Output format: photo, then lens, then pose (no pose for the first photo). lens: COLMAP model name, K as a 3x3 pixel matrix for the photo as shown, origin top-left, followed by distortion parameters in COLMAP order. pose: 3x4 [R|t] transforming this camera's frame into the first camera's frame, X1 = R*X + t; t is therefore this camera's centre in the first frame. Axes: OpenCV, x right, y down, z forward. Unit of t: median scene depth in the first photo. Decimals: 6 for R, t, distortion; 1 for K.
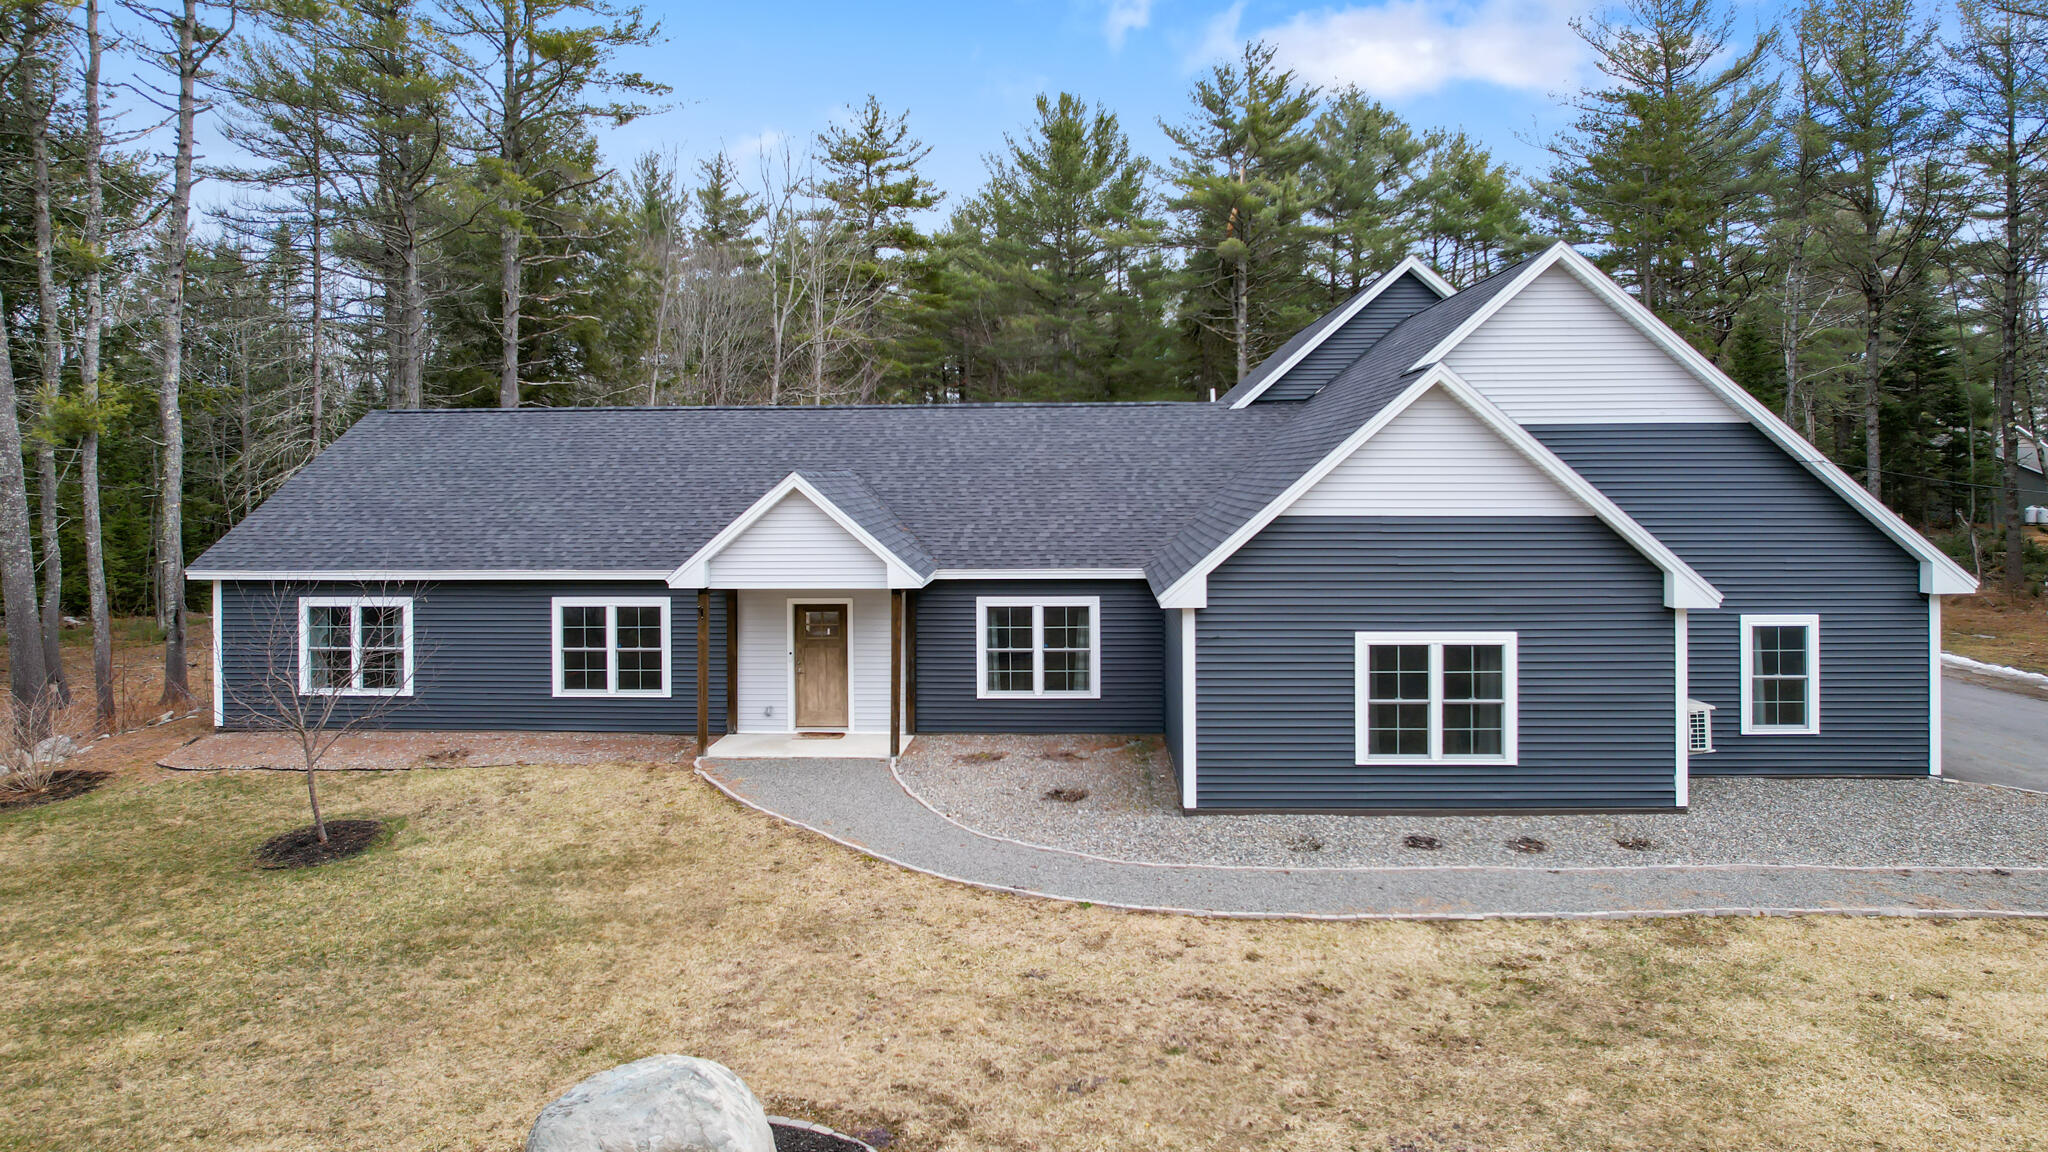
lens RADIAL K [[1332.1, 0, 1029.2], [0, 1332.1, 487.2], [0, 0, 1]] dist [-0.033784, 0.001994]
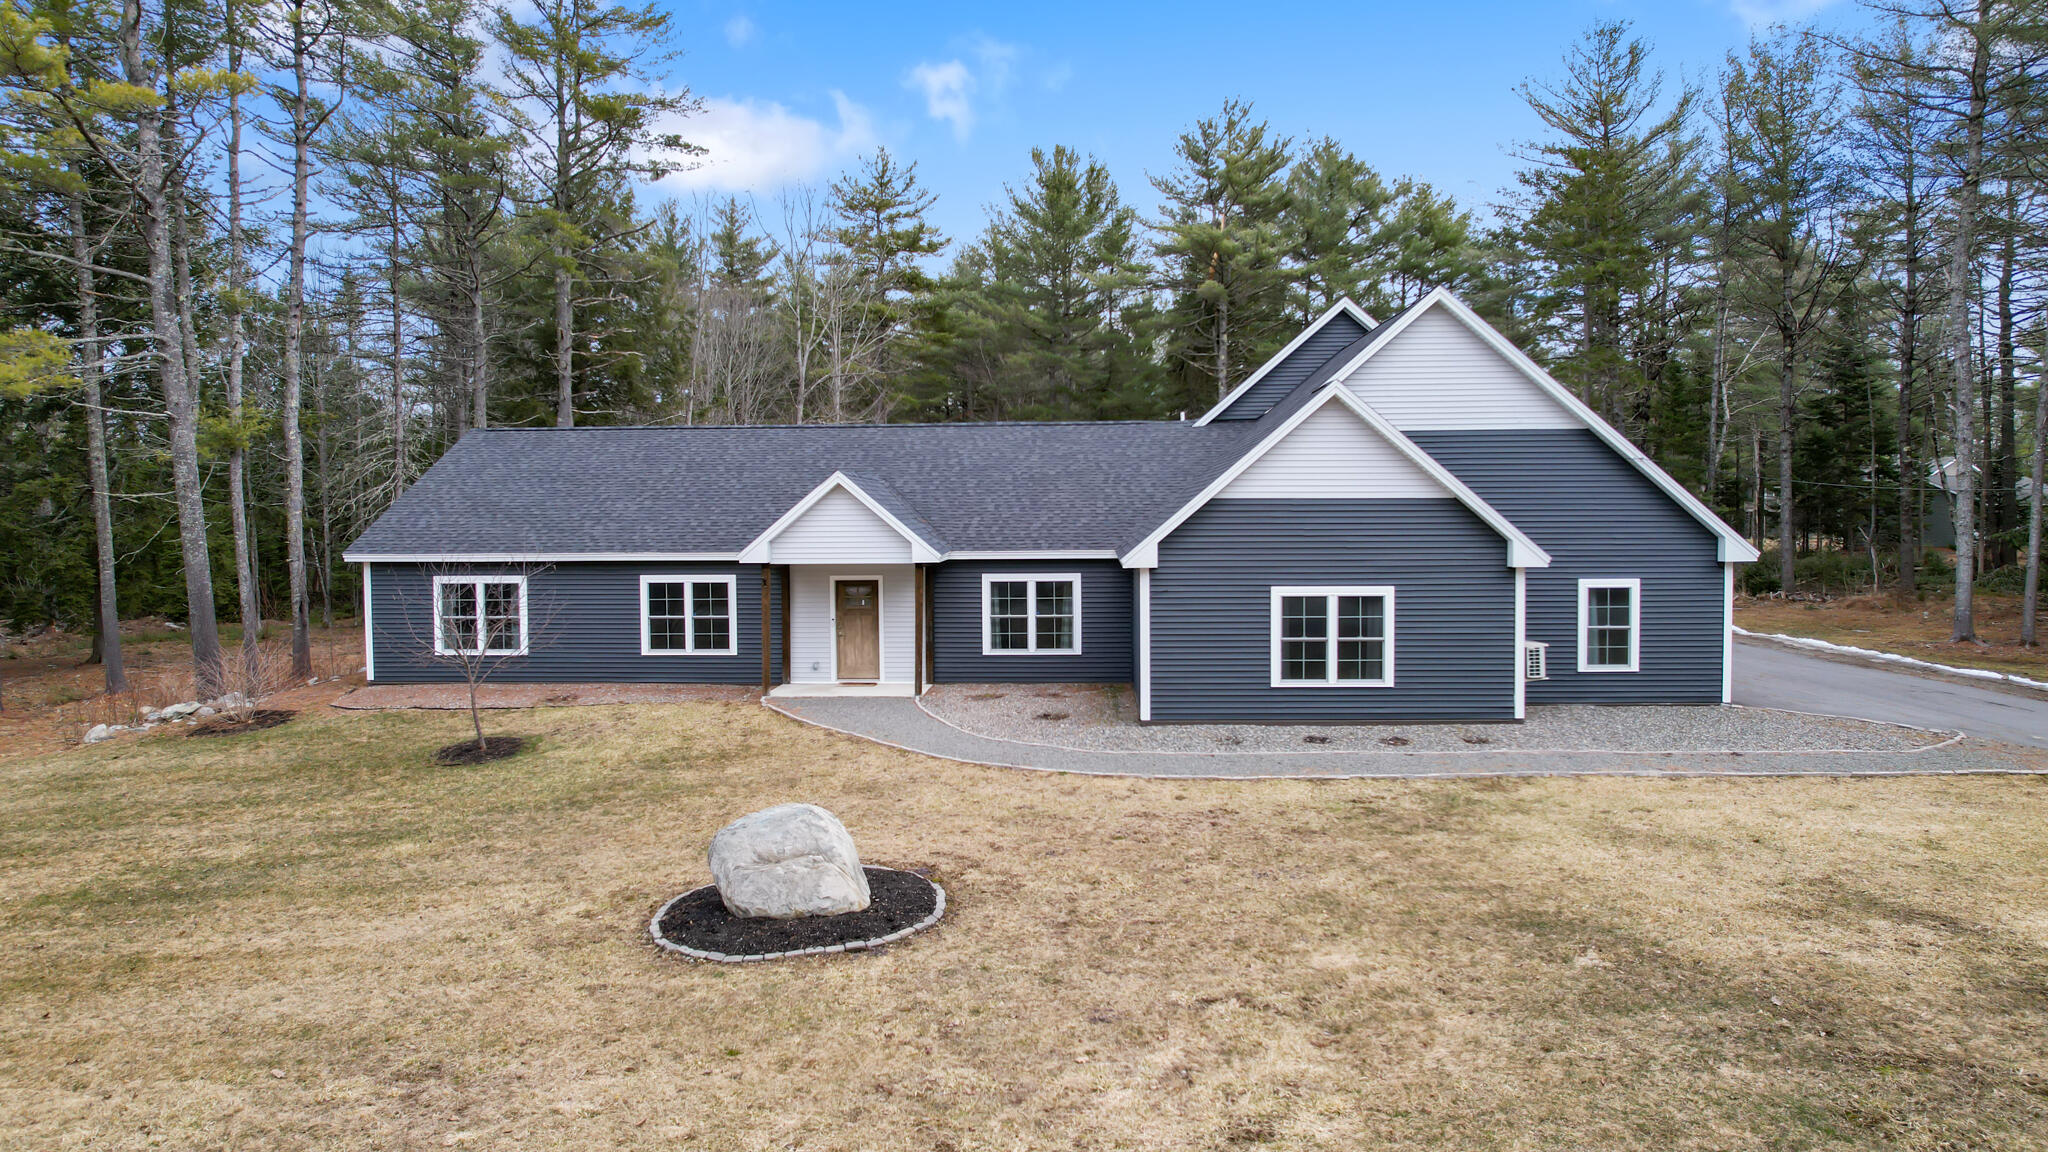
lens RADIAL K [[1301.4, 0, 1024.0], [0, 1301.4, 576.0], [0, 0, 1]] dist [-0.002110, -0.072135]
pose [[0.999992, -0.000432, -0.004082, 0.004632], [0.000591, 0.999230, 0.039230, 0.036452], [0.004062, -0.039232, 0.999222, -0.216525]]
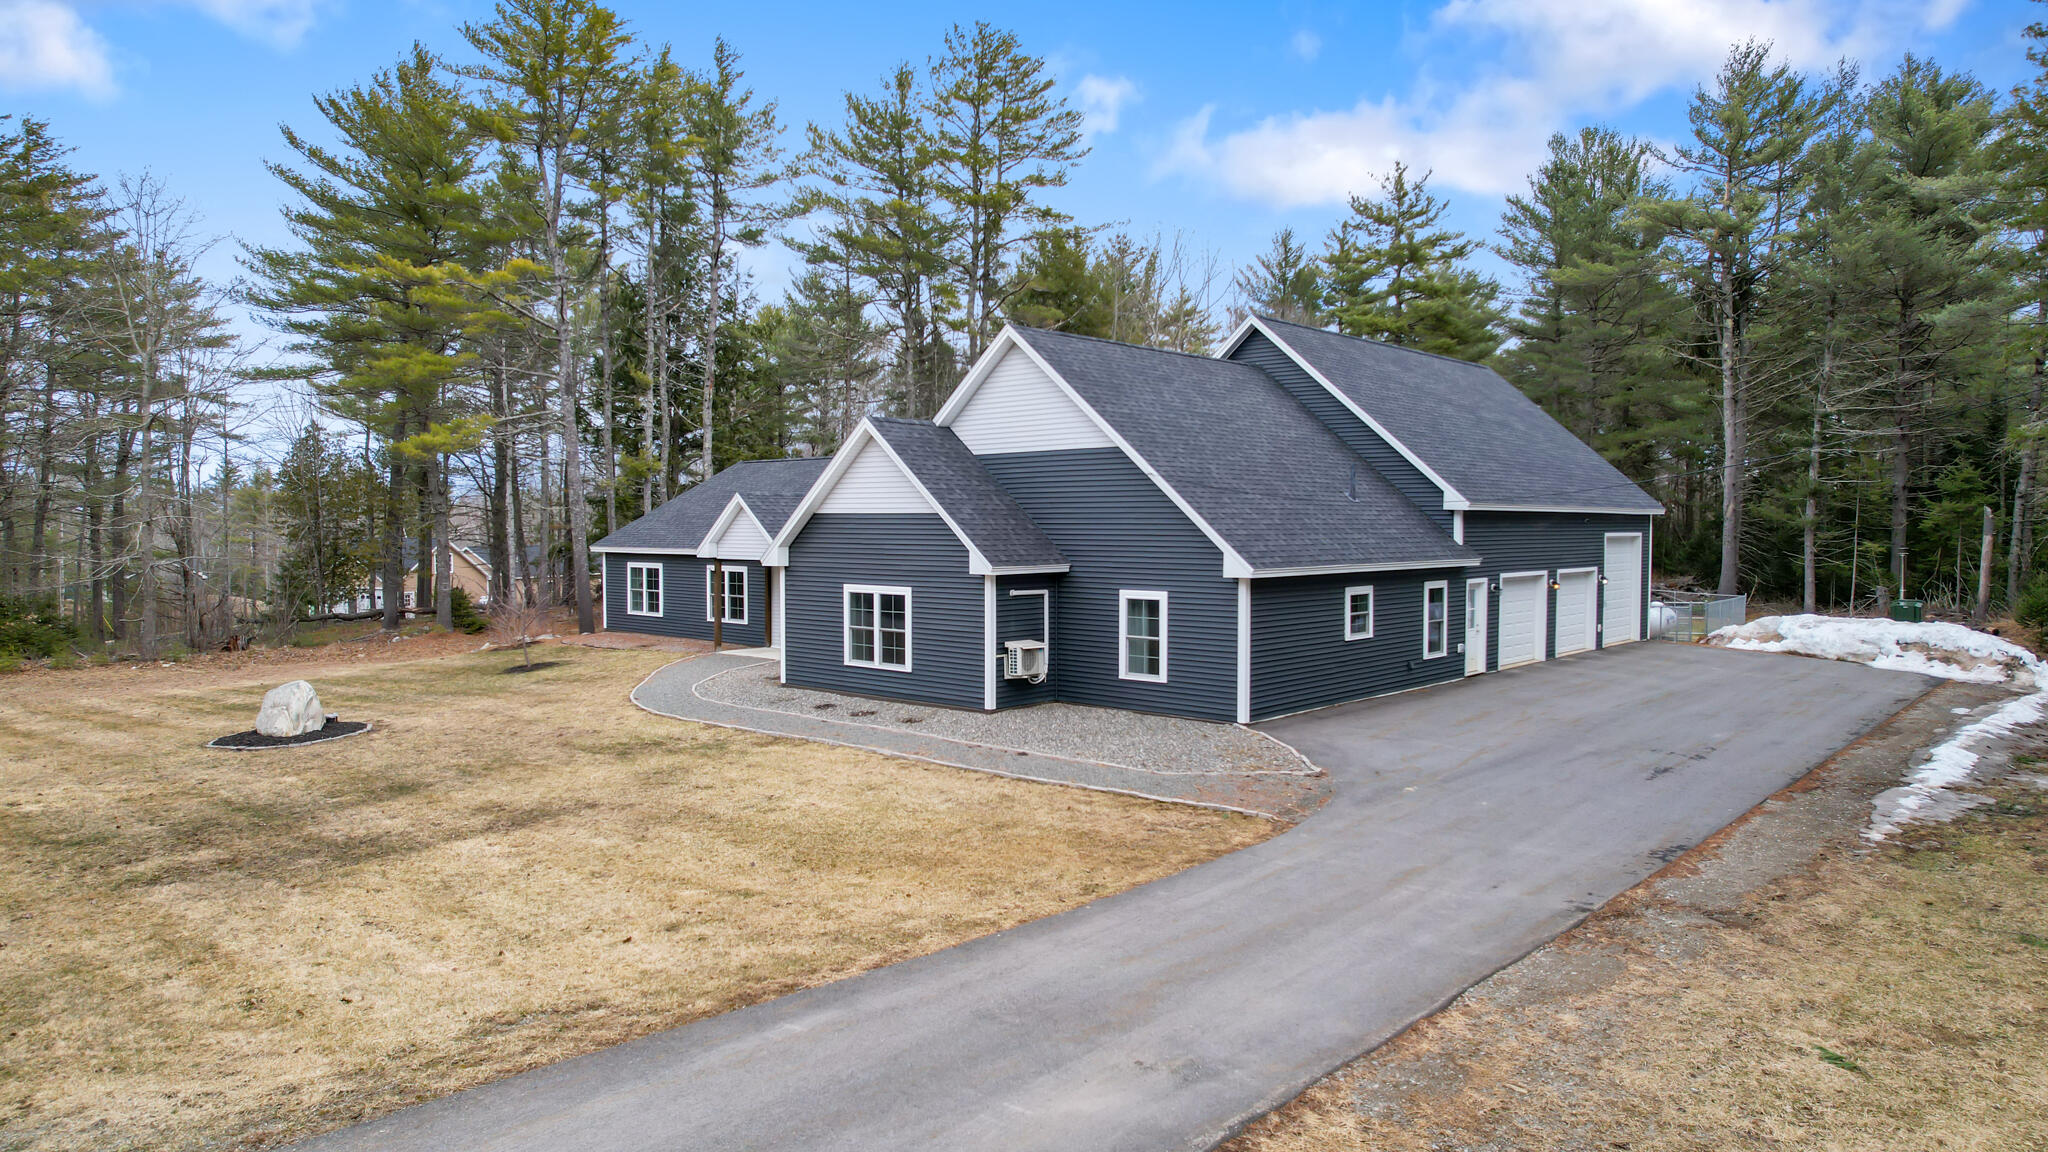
lens RADIAL K [[1307.0, 0, 1036.6], [0, 1307.0, 567.5], [0, 0, 1]] dist [-0.048440, 0.029463]
pose [[0.774322, 0.028047, -0.632170, 1.089515], [-0.010786, 0.999457, 0.031132, 0.027557], [0.632700, -0.017288, 0.774204, -0.071606]]
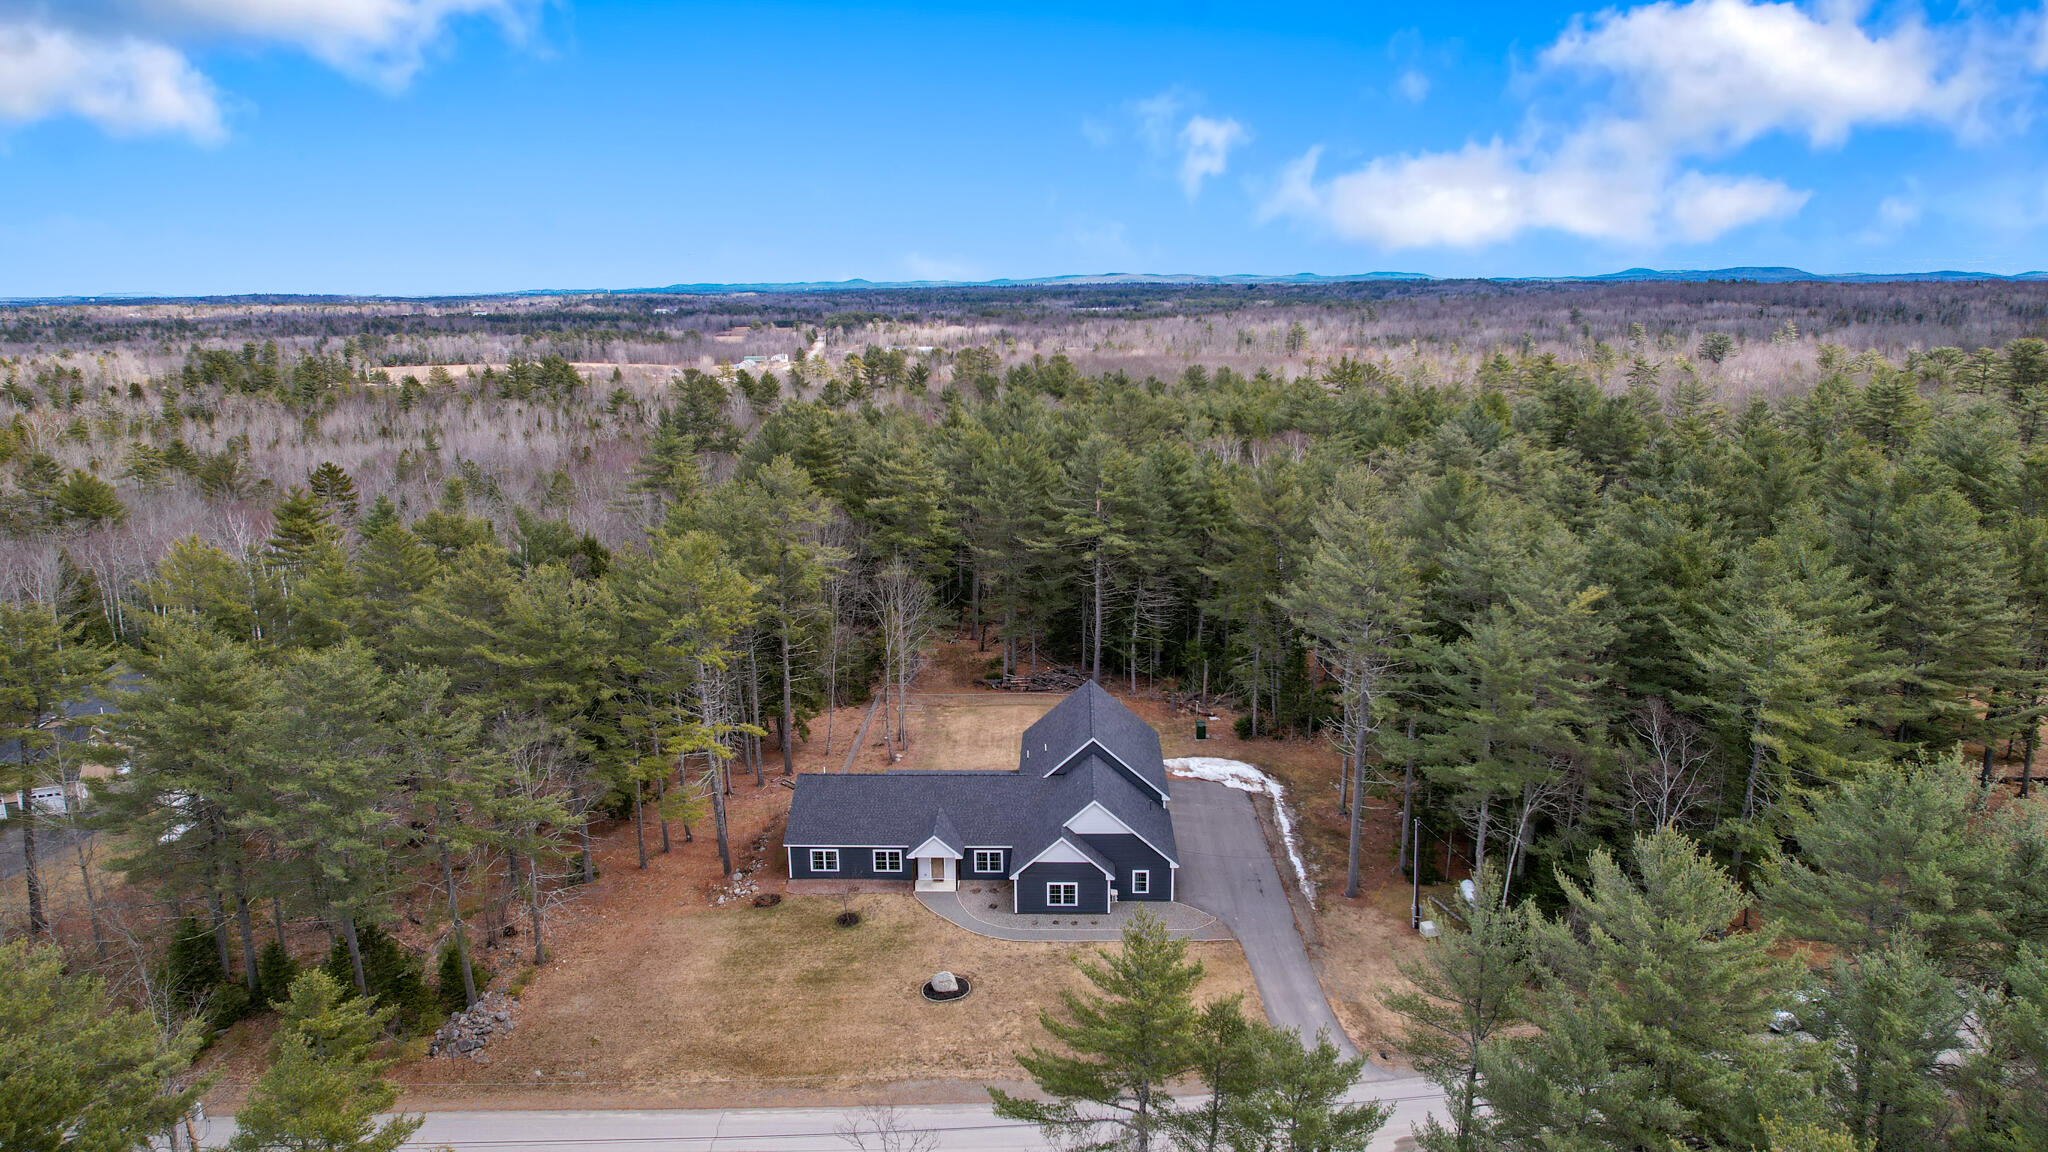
lens RADIAL K [[1307.0, 0, 1036.6], [0, 1307.0, 567.5], [0, 0, 1]] dist [-0.048440, 0.029463]
pose [[0.999826, -0.005656, 0.017784, 0.089782], [0.001858, 0.978402, 0.206701, -1.646728], [-0.018569, -0.206632, 0.978243, -2.867300]]
